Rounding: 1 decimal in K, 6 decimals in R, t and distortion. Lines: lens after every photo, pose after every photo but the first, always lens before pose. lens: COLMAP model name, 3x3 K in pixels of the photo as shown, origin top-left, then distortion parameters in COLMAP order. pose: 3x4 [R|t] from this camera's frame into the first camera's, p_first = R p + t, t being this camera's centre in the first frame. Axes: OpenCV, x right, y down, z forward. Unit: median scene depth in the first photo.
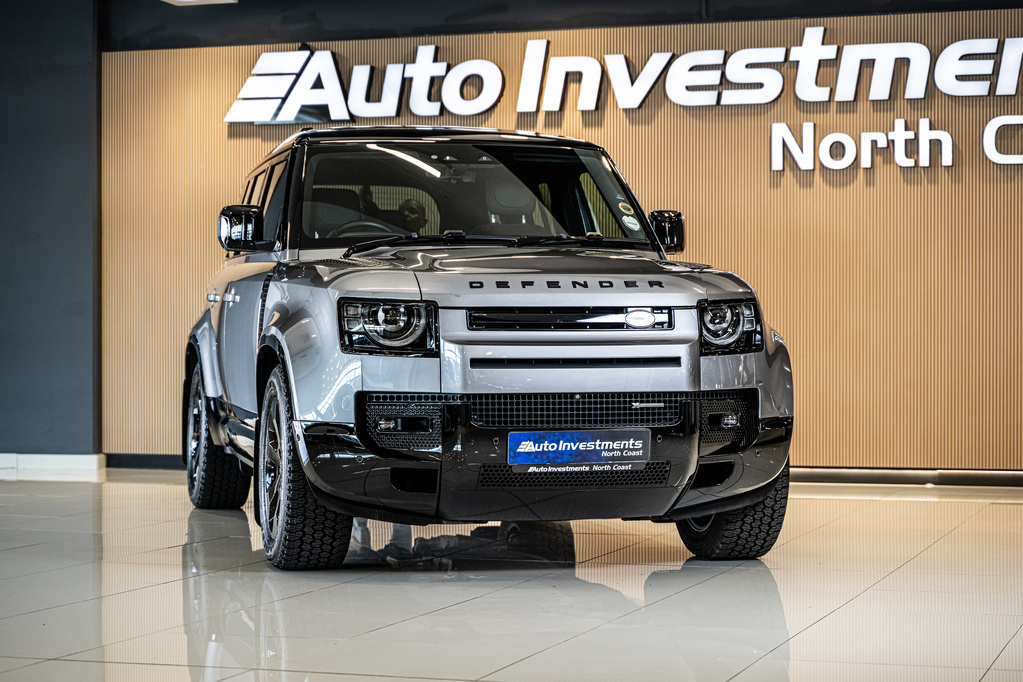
lens RADIAL K [[2165.4, 0, 511.5], [0, 2165.4, 341.0], [0, 0, 1]] dist [0.012122, -0.475242]
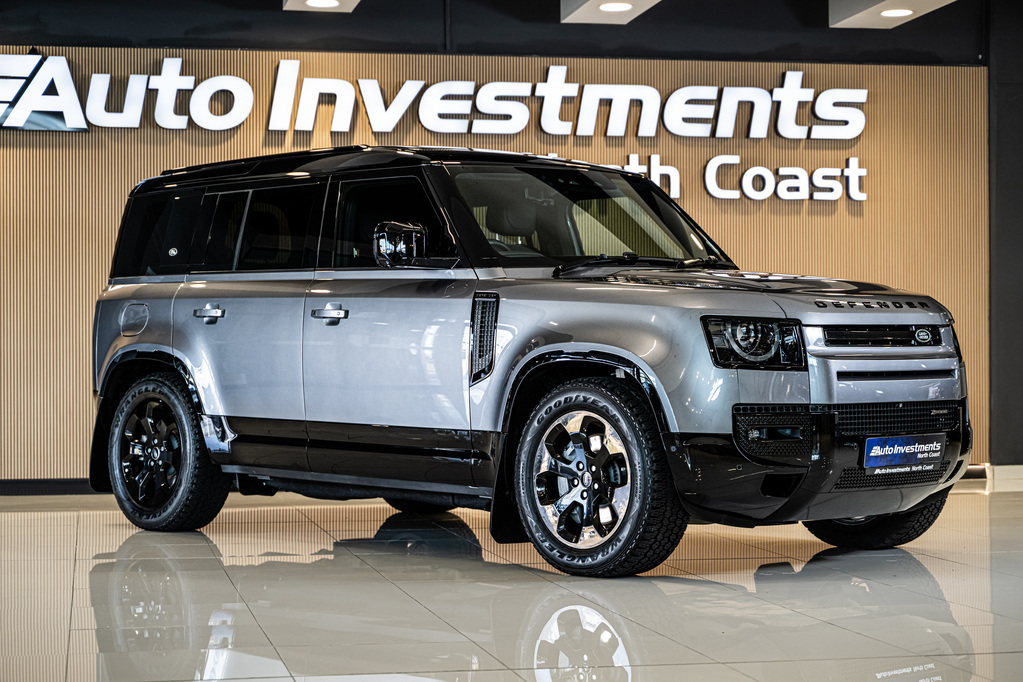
lens RADIAL K [[2129.4, 0, 511.5], [0, 2129.4, 341.0], [0, 0, 1]] dist [-0.001535, -0.396128]
pose [[0.870864, -0.000166, 0.491524, -0.400664], [0.003399, 0.999978, -0.005686, -0.001149], [-0.491512, 0.006622, 0.870845, 0.082254]]
